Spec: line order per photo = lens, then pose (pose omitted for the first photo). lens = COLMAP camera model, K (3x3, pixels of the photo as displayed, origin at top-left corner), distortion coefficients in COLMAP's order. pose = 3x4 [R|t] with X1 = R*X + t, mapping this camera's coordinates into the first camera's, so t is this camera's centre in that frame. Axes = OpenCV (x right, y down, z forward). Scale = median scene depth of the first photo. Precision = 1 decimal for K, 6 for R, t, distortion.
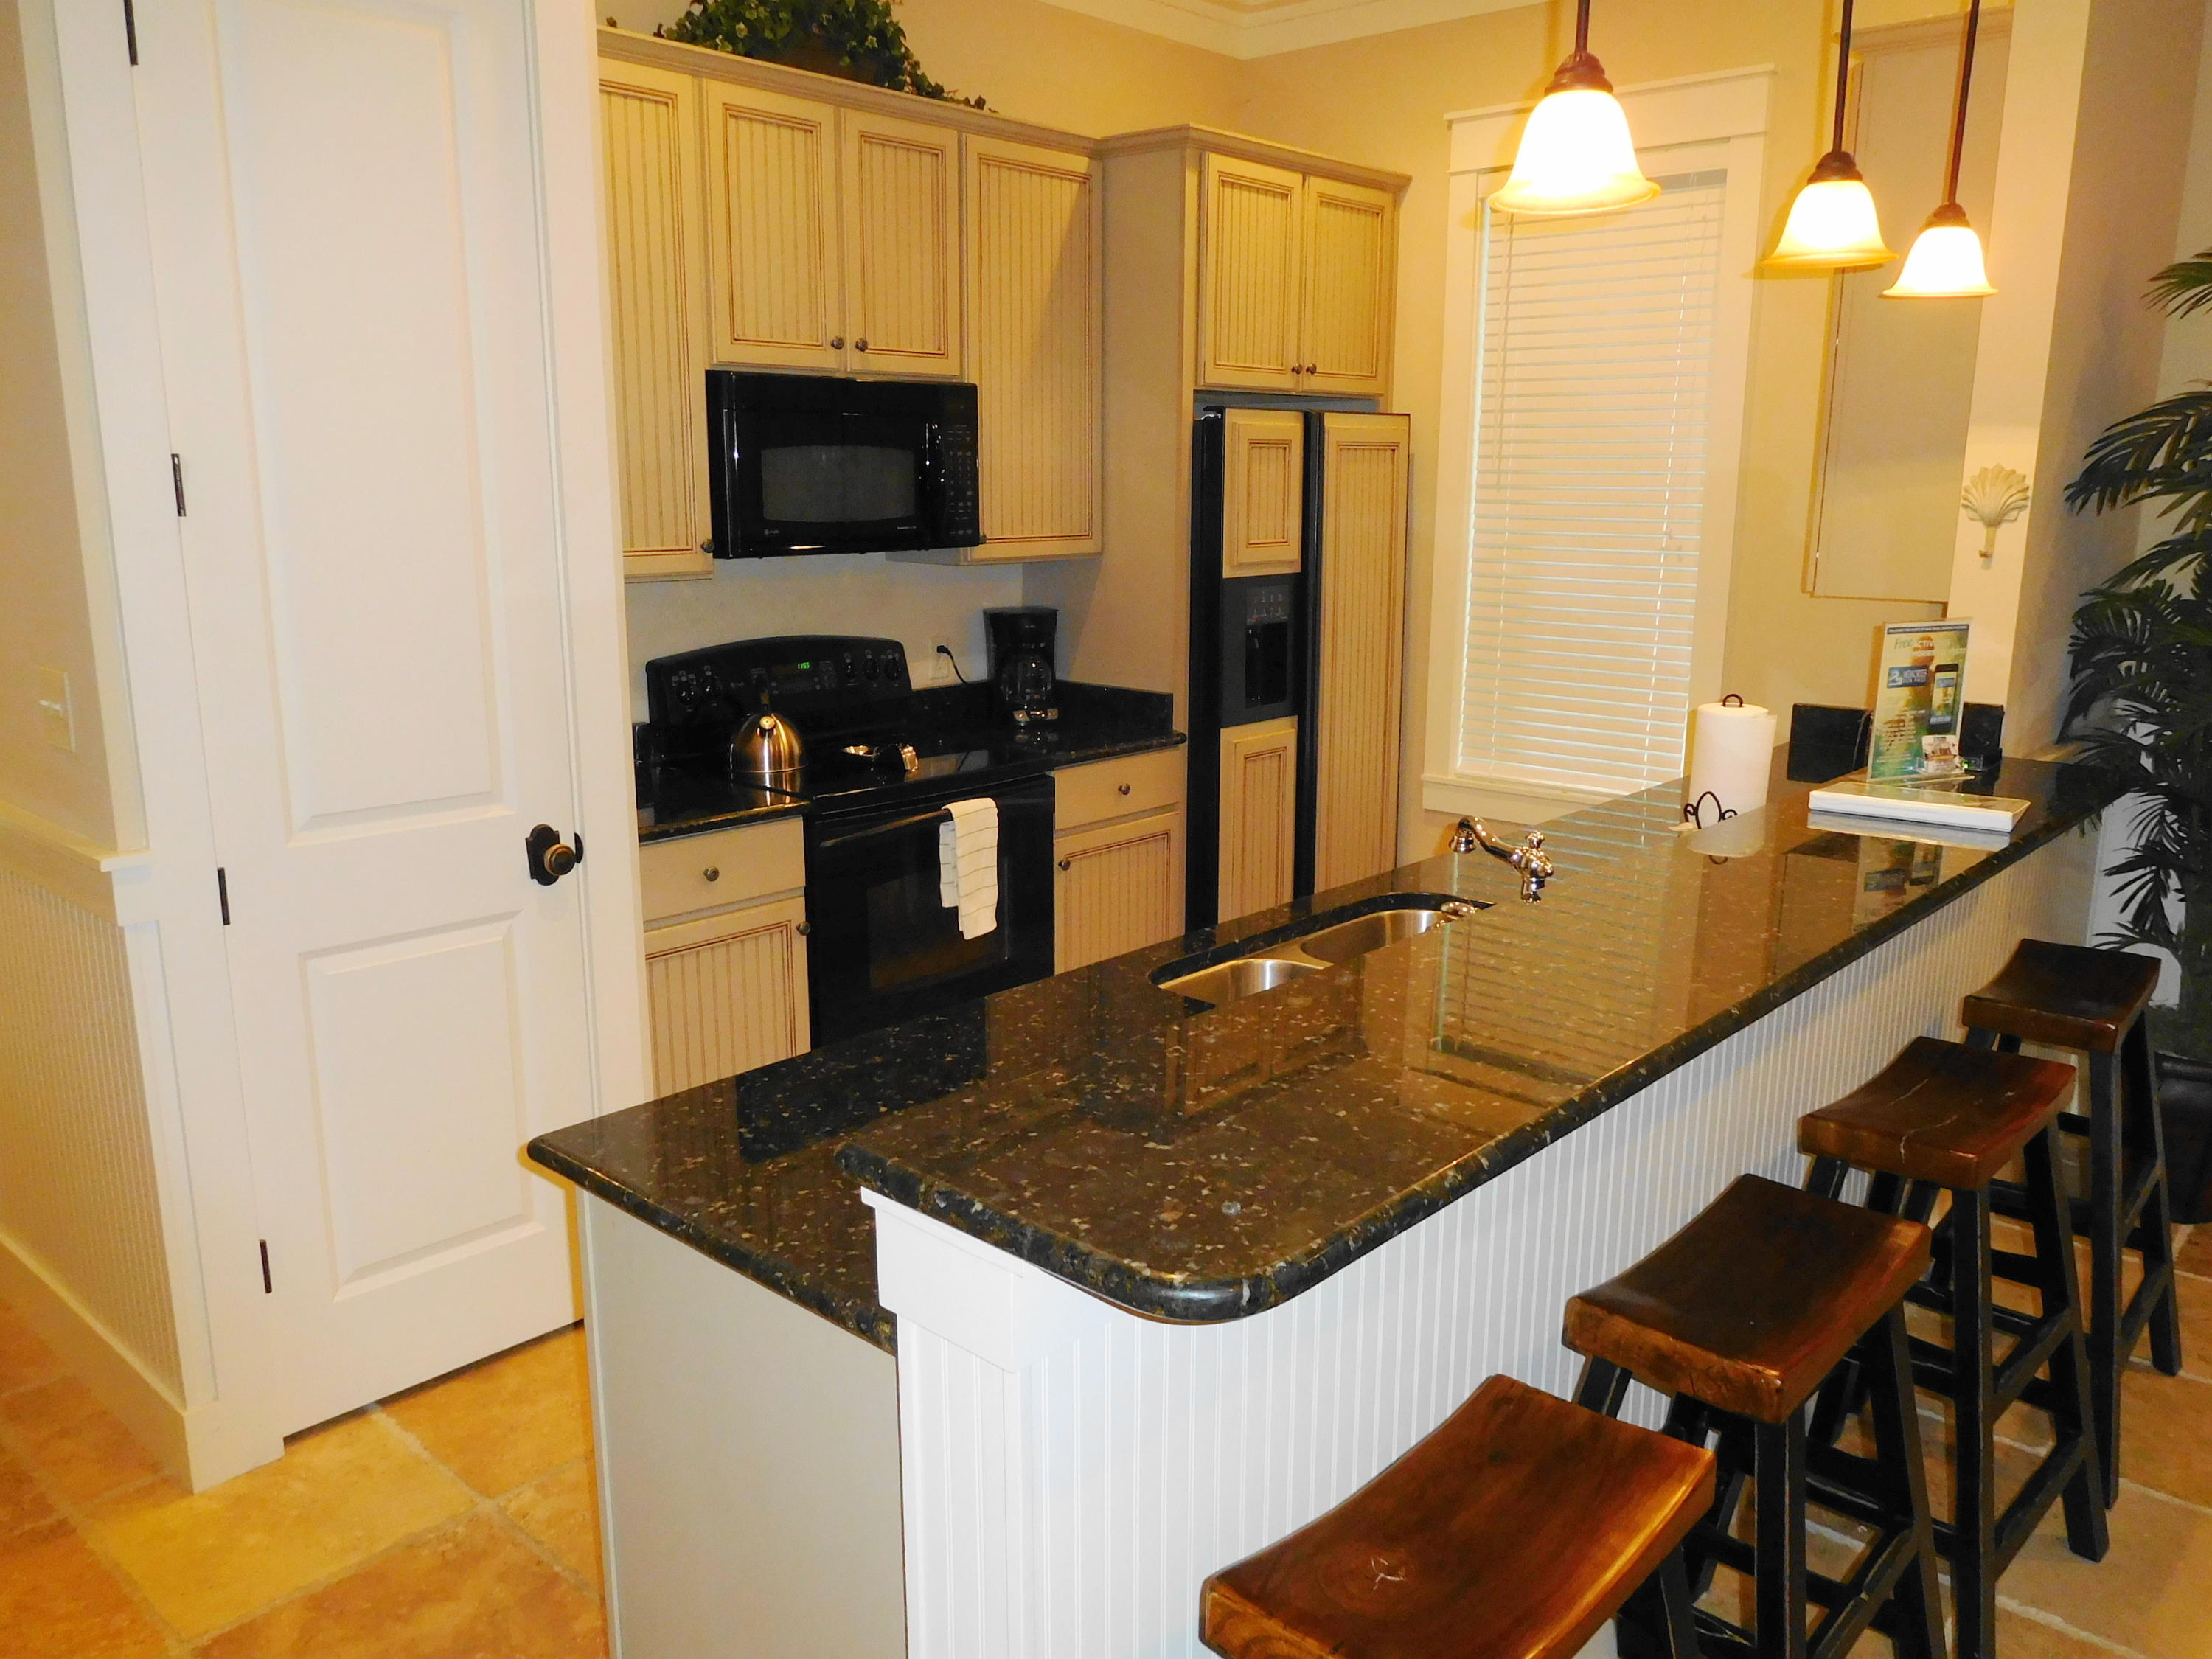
lens RADIAL K [[1674.6, 0, 1106.0], [0, 1674.6, 829.5], [0, 0, 1]] dist [-0.010511, 0.004661]
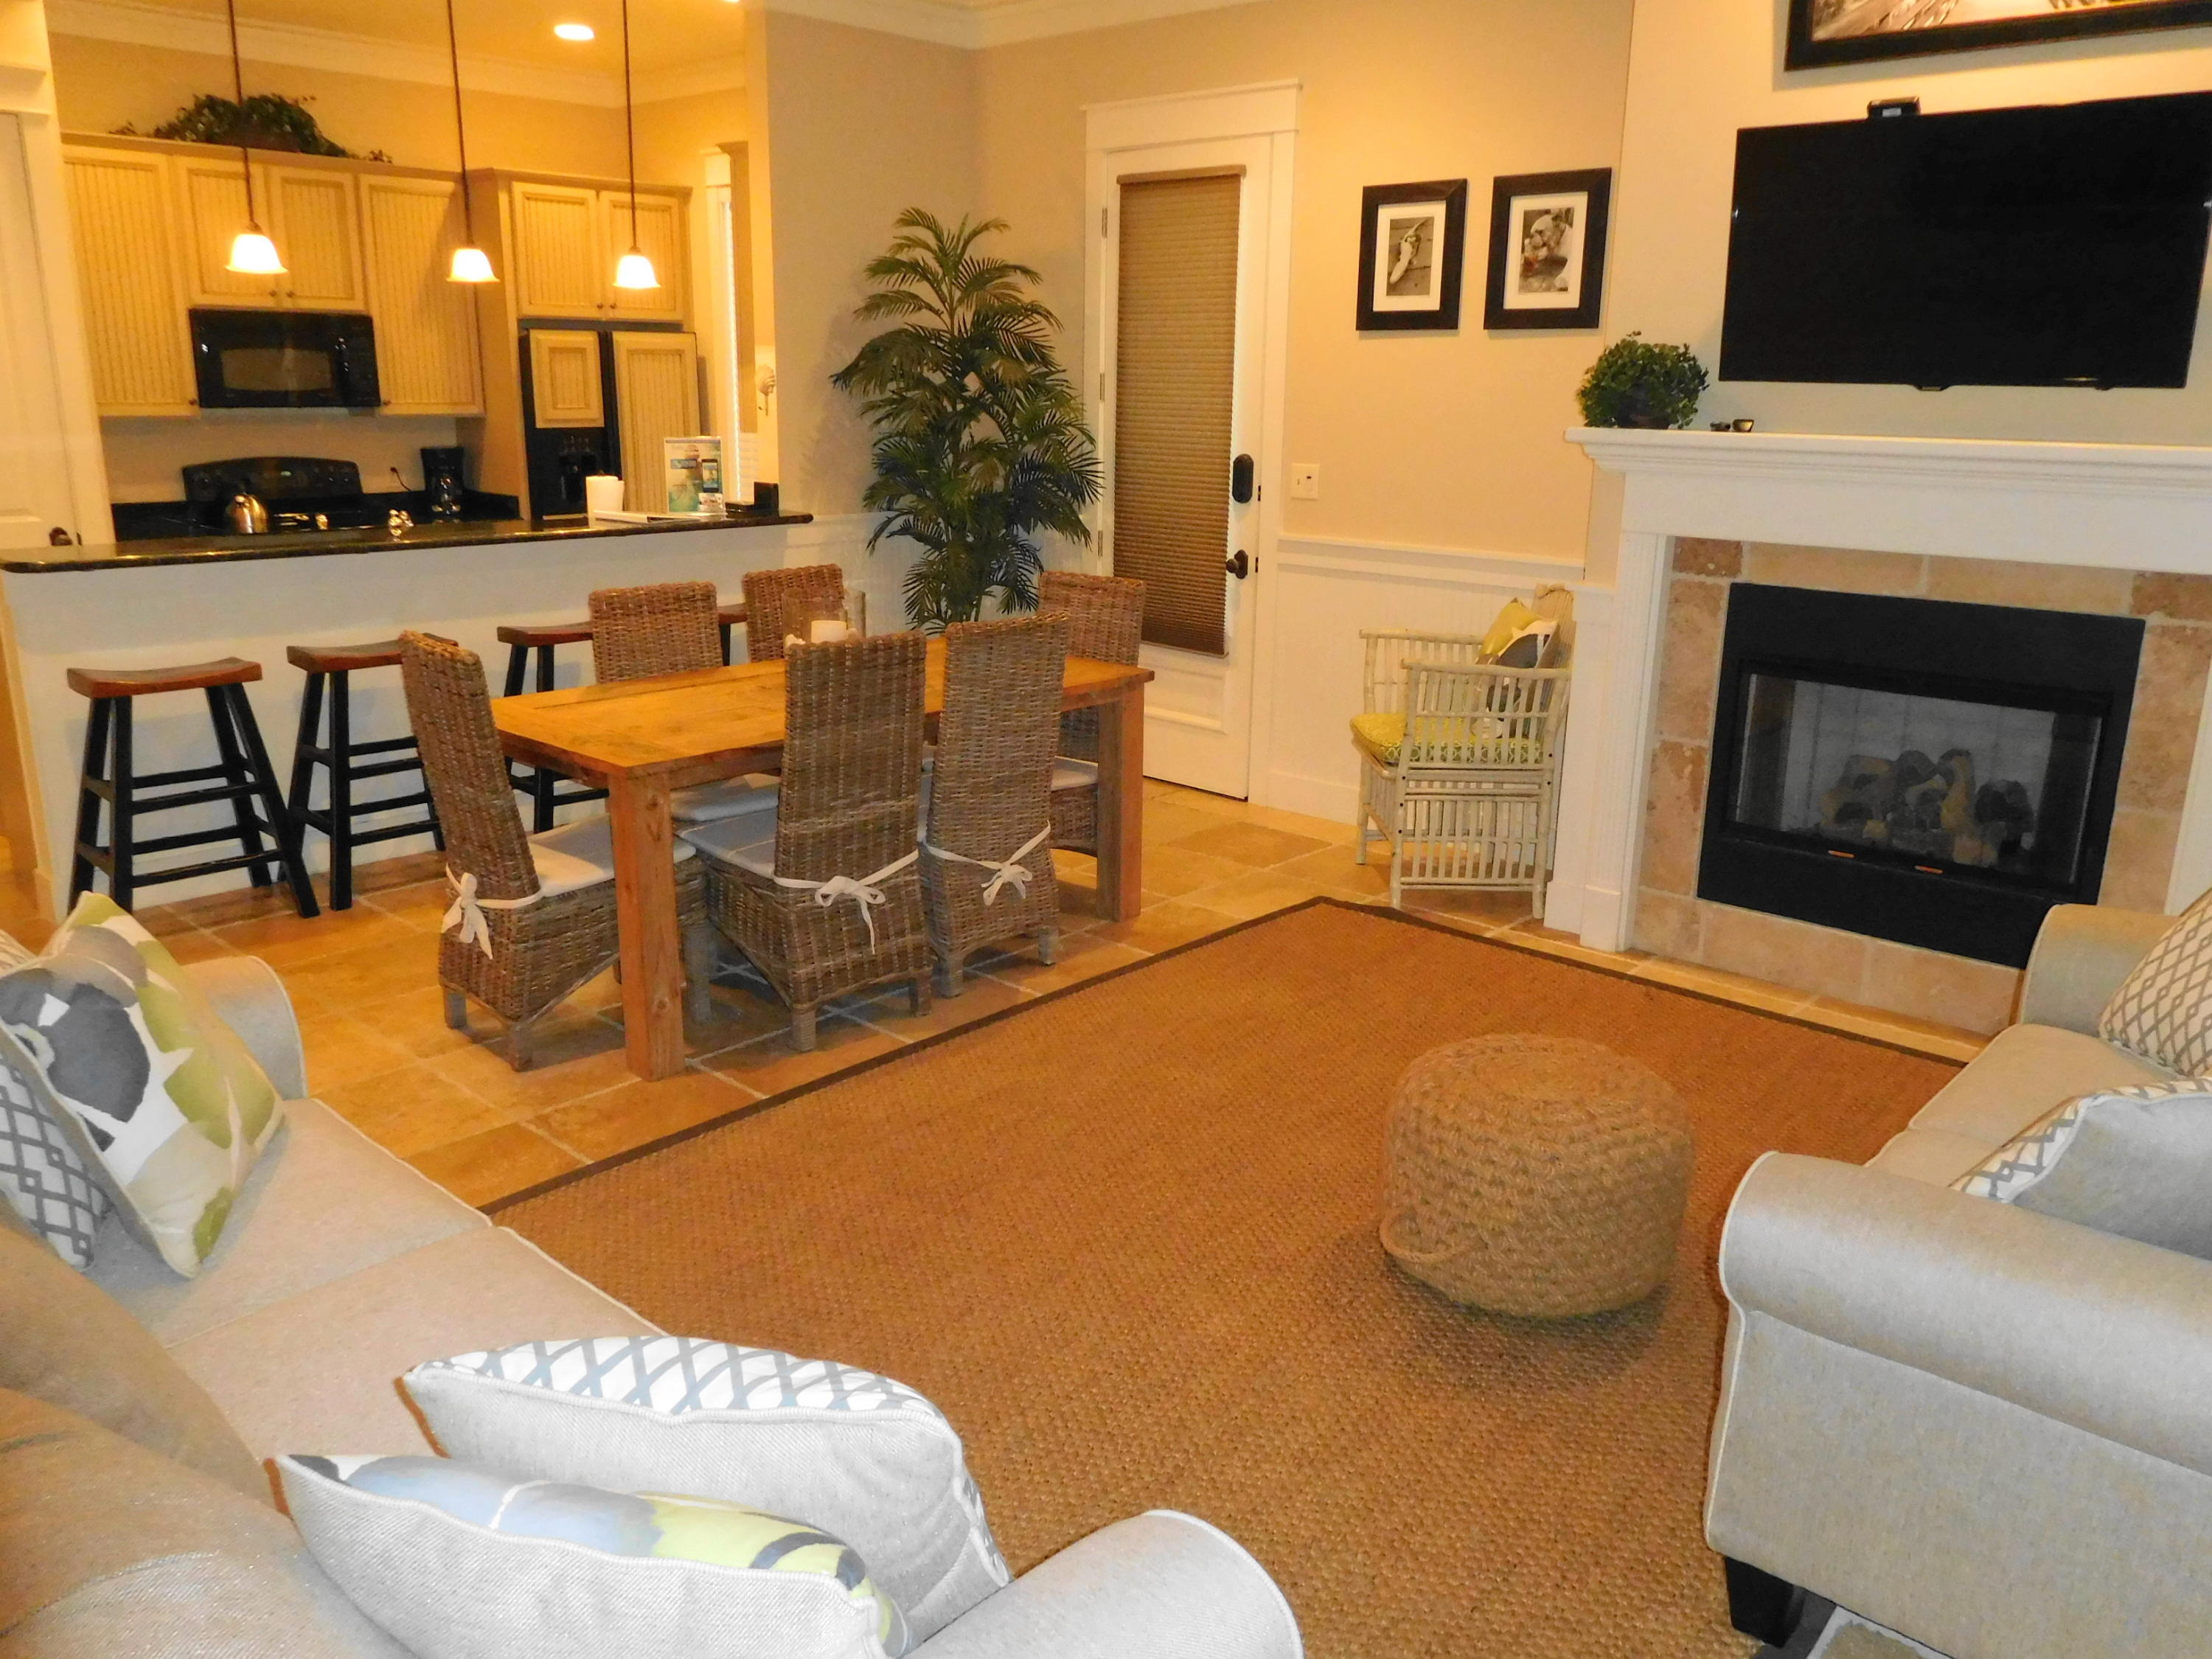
lens RADIAL K [[1674.6, 0, 1106.0], [0, 1674.6, 829.5], [0, 0, 1]] dist [-0.010511, 0.004661]
pose [[0.999864, 0.014284, -0.008267, 0.741431], [-0.013808, 0.998390, 0.055009, 0.177960], [0.009040, -0.054887, 0.998452, -0.824247]]
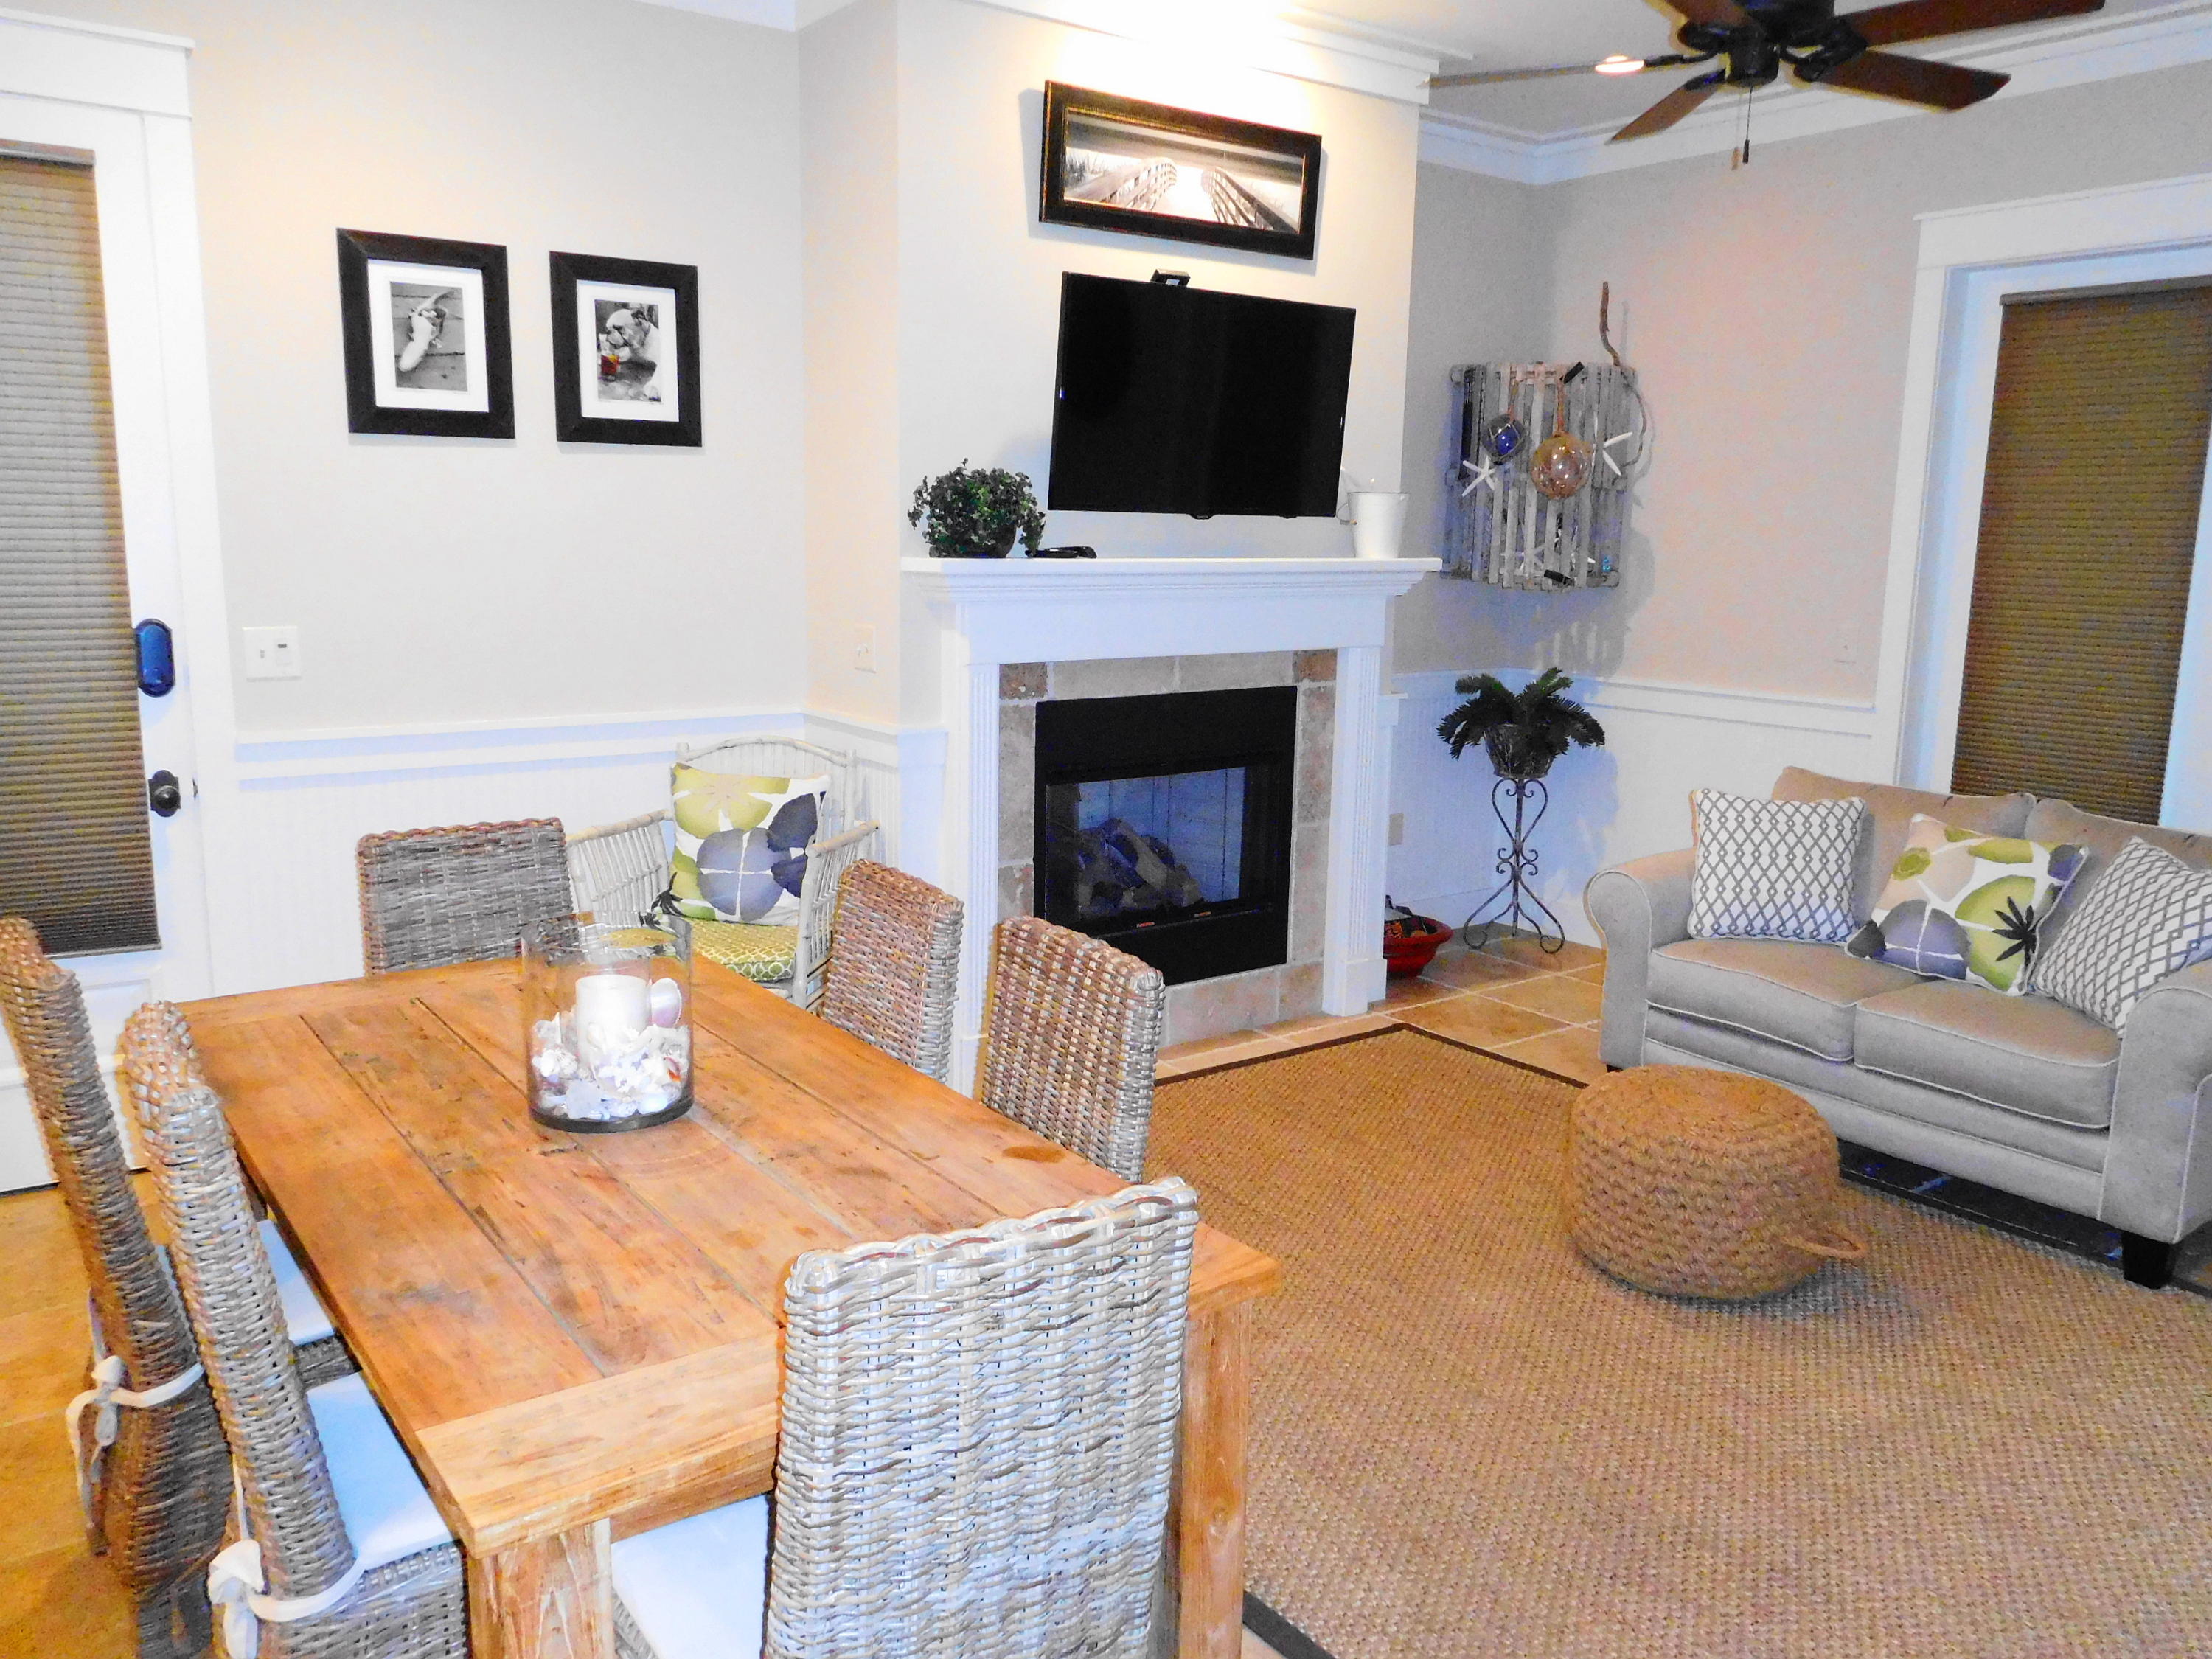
lens RADIAL K [[1674.6, 0, 1106.0], [0, 1674.6, 829.5], [0, 0, 1]] dist [-0.010511, 0.004661]
pose [[0.204398, -0.173167, 0.963449, 0.036932], [0.188316, 0.972800, 0.134896, 0.008991], [-0.960603, 0.153860, 0.231449, -0.000836]]
